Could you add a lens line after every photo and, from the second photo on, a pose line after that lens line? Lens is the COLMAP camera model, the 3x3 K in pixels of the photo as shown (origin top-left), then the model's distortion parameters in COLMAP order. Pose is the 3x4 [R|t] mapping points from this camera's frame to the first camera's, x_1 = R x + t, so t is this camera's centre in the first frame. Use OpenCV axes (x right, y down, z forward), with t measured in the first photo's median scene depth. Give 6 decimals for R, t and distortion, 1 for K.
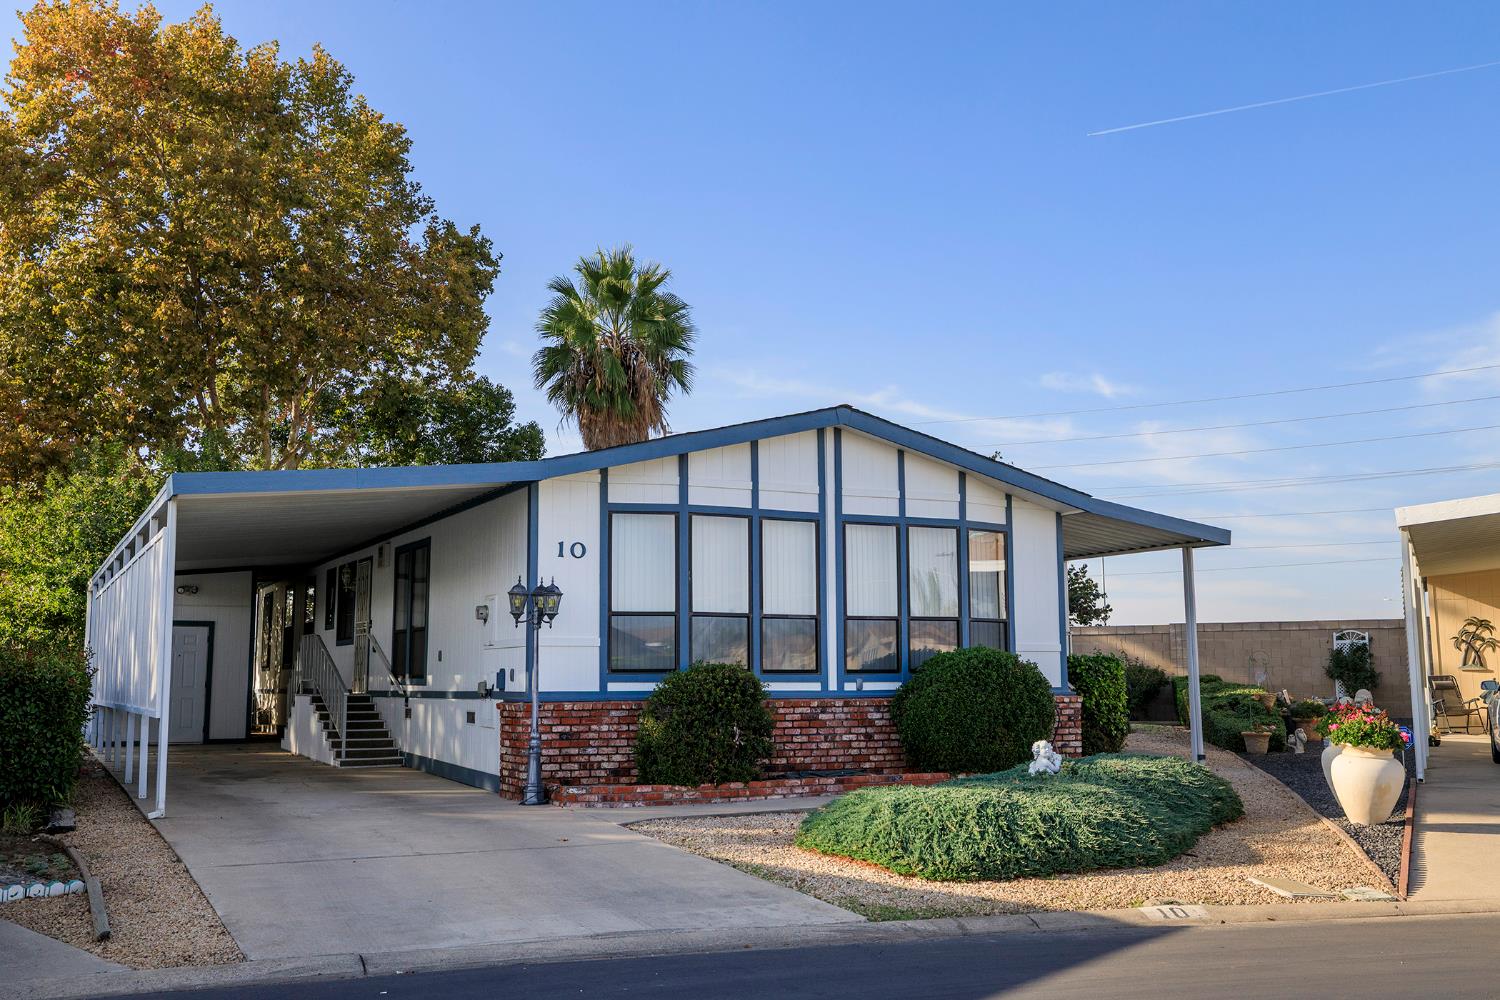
lens RADIAL K [[1441.1, 0, 746.1], [0, 1441.1, 488.1], [0, 0, 1]] dist [0.003076, 0.000000]
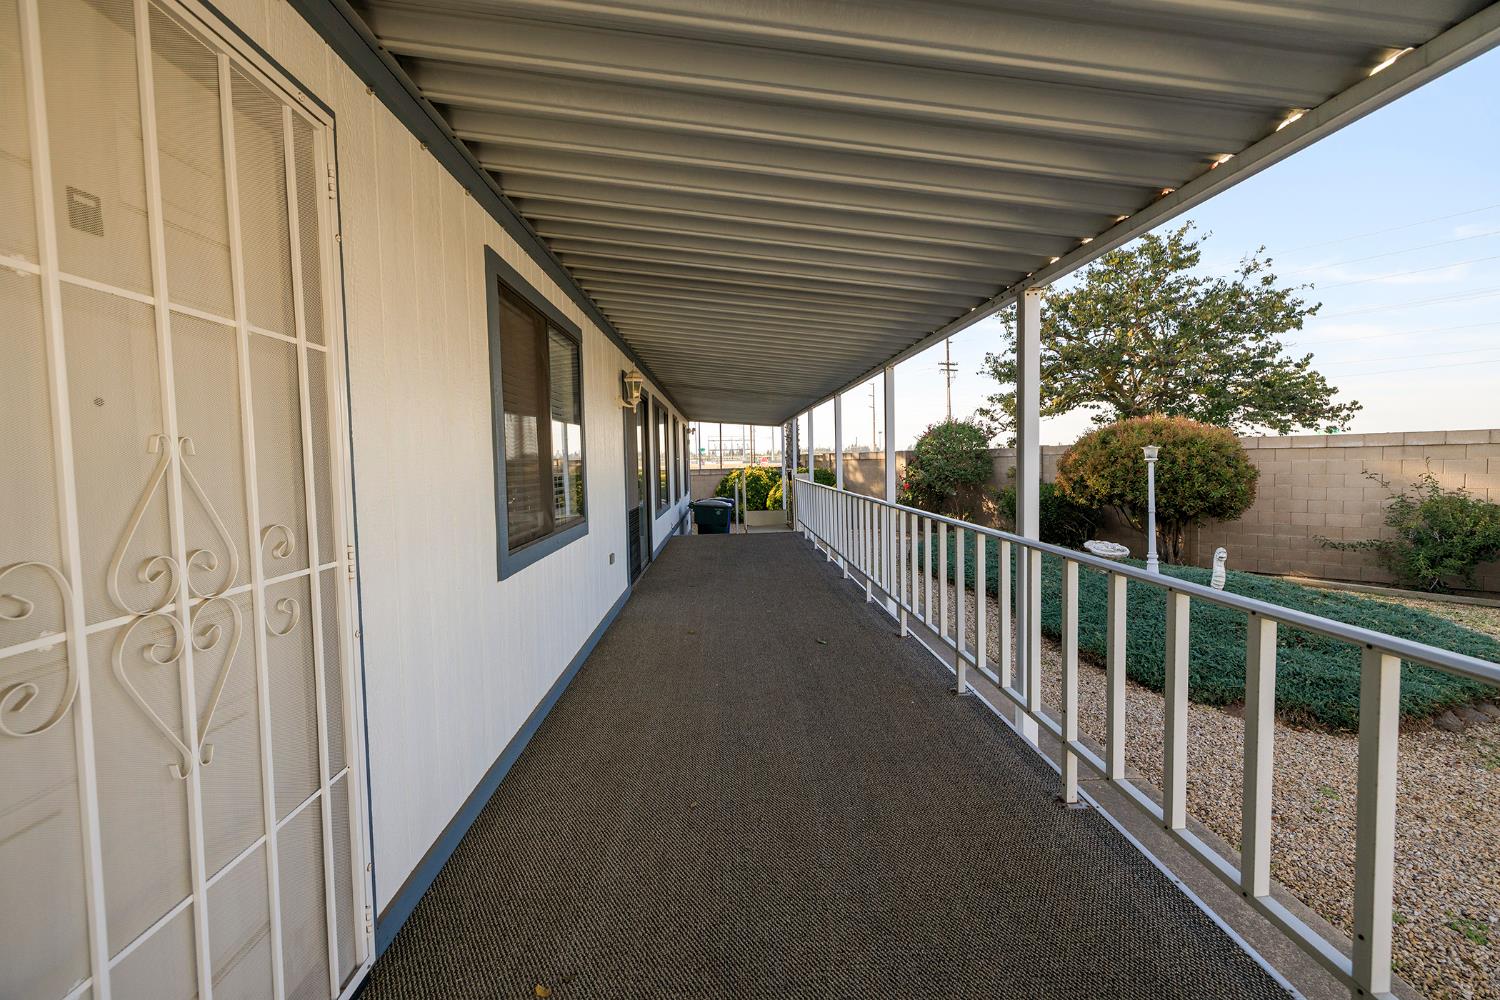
lens RADIAL K [[625.6, 0, 746.1], [0, 625.6, 493.3], [0, 0, 1]] dist [0.000416, 0.000696]
pose [[0.905953, 0.008744, -0.423287, 0.220328], [0.074419, 0.980932, 0.179541, 0.099607], [0.416786, -0.194157, 0.888028, 1.233074]]
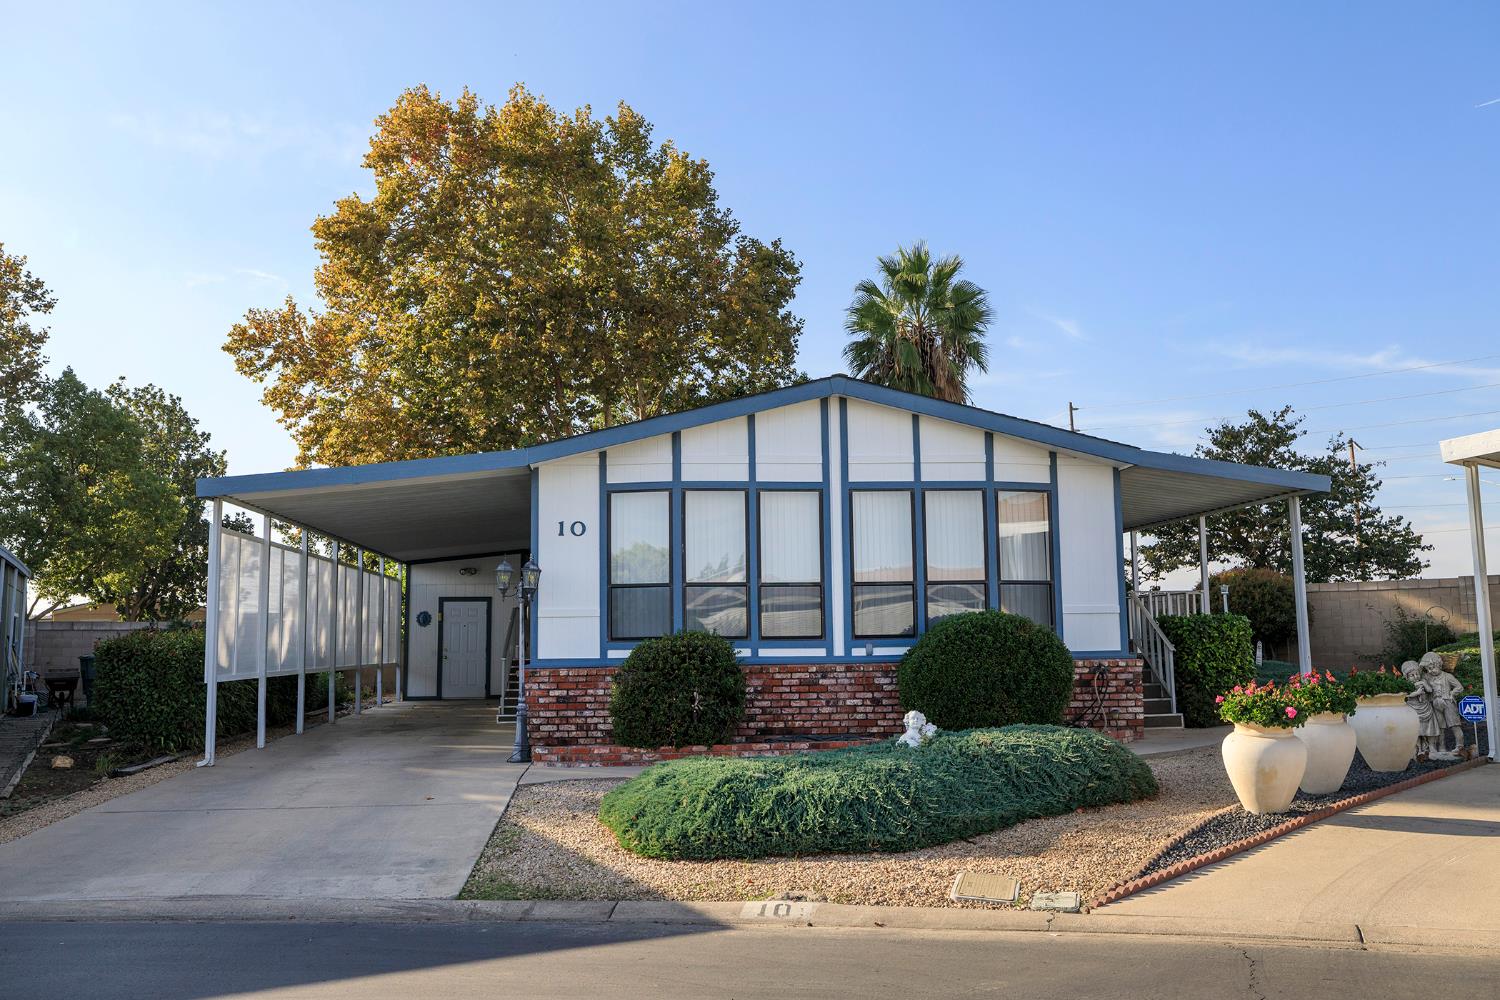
lens RADIAL K [[1265.2, 0, 751.9], [0, 1265.2, 498.4], [0, 0, 1]] dist [0.002937, -0.005772]
pose [[0.932521, -0.048556, -0.357837, 0.313656], [0.056706, 0.998315, 0.012311, 0.014487], [0.356636, -0.031772, 0.933703, 0.142610]]
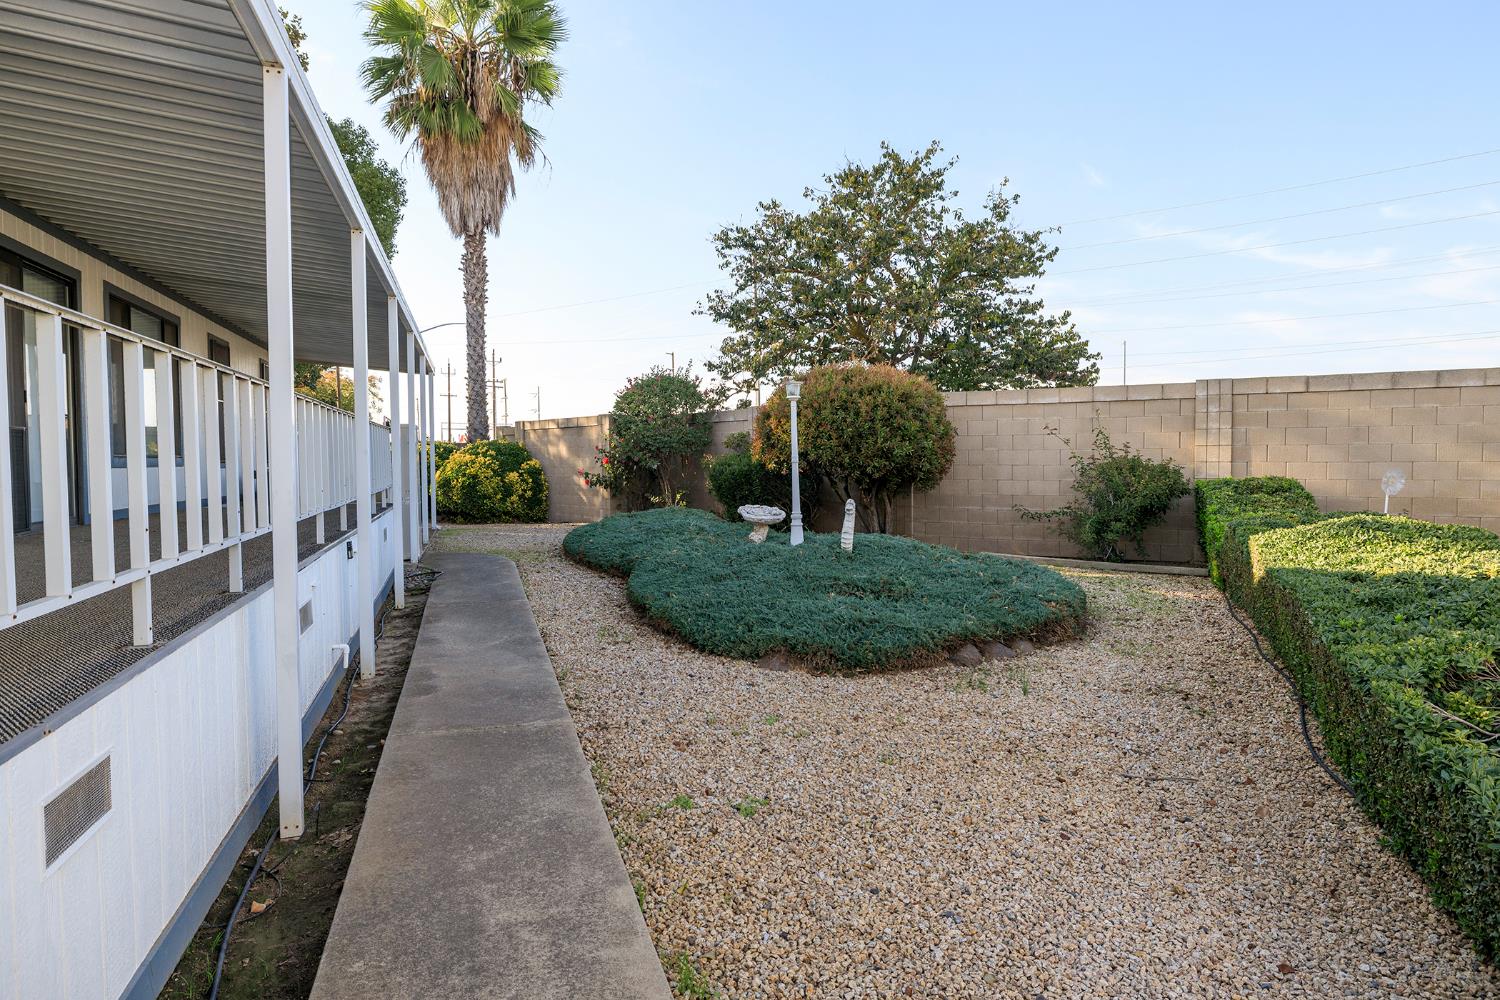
lens RADIAL K [[881.3, 0, 743.3], [0, 881.3, 495.6], [0, 0, 1]] dist [0.002890, -0.002988]
pose [[0.985185, 0.007979, -0.171309, 0.354233], [0.022835, 0.983918, 0.177154, 0.142652], [0.169968, -0.178441, 0.969159, 1.242398]]
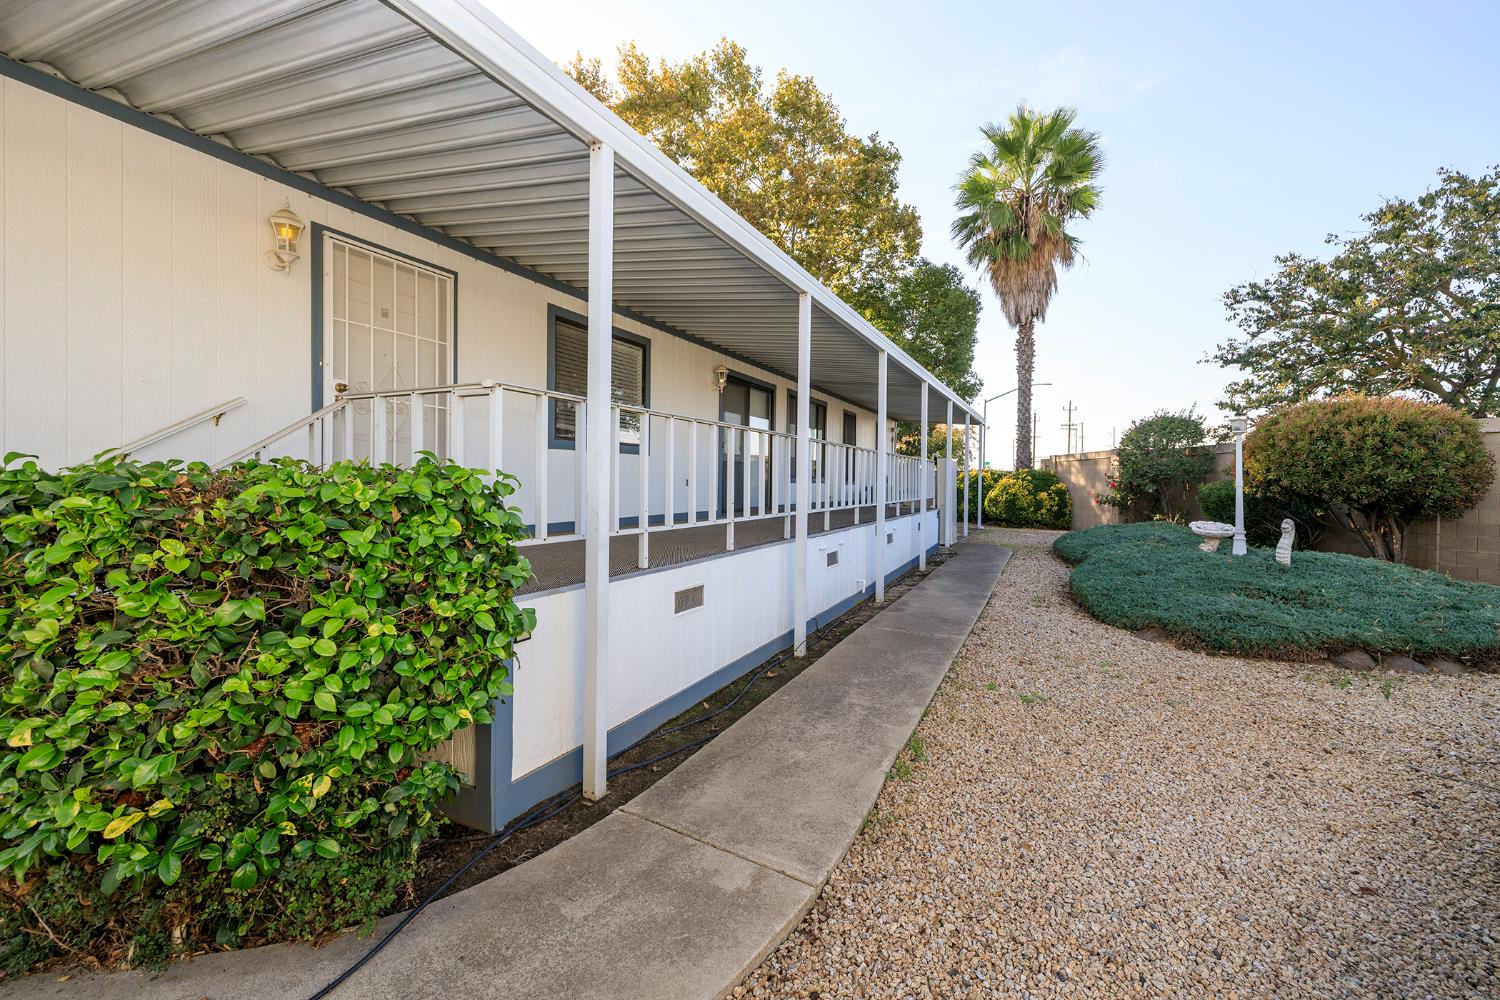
lens RADIAL K [[625.6, 0, 741.8], [0, 625.6, 492.6], [0, 0, 1]] dist [0.000416, 0.000696]
pose [[0.592455, 0.025856, -0.805189, 0.441882], [0.096691, 0.989977, 0.102936, 0.141738], [0.799780, -0.138839, 0.584016, 1.220131]]
